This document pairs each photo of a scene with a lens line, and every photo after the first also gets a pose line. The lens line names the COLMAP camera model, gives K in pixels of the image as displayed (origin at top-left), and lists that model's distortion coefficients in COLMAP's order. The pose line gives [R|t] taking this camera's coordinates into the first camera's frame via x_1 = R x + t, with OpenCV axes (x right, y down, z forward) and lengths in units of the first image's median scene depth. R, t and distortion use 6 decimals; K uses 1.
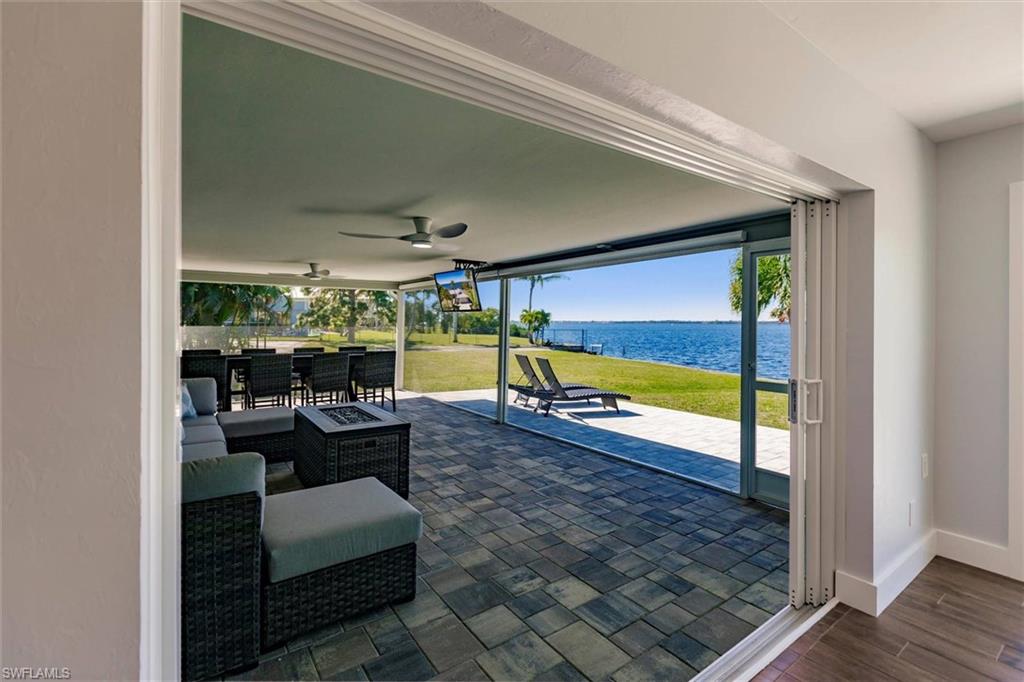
lens RADIAL K [[462.2, 0, 507.5], [0, 462.2, 332.0], [0, 0, 1]] dist [-0.003487, -0.000969]
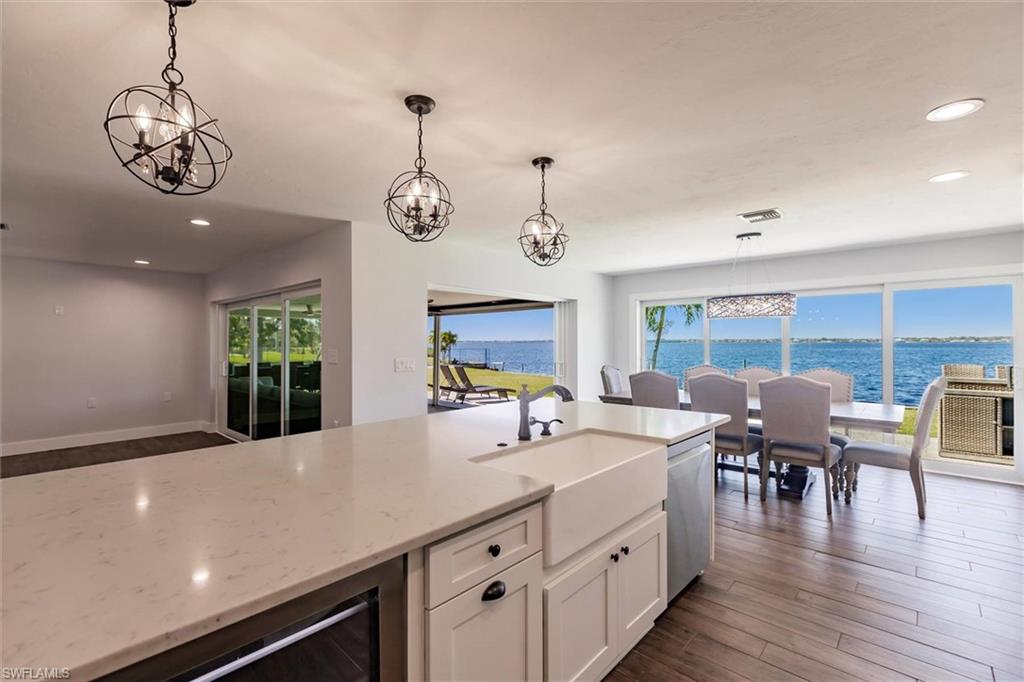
lens RADIAL K [[462.2, 0, 512.6], [0, 462.2, 341.2], [0, 0, 1]] dist [-0.003487, -0.000969]
pose [[0.976253, -0.005102, 0.216574, -0.018018], [0.010110, 0.999706, -0.022021, 0.002147], [-0.216398, 0.023688, 0.976018, -0.115364]]
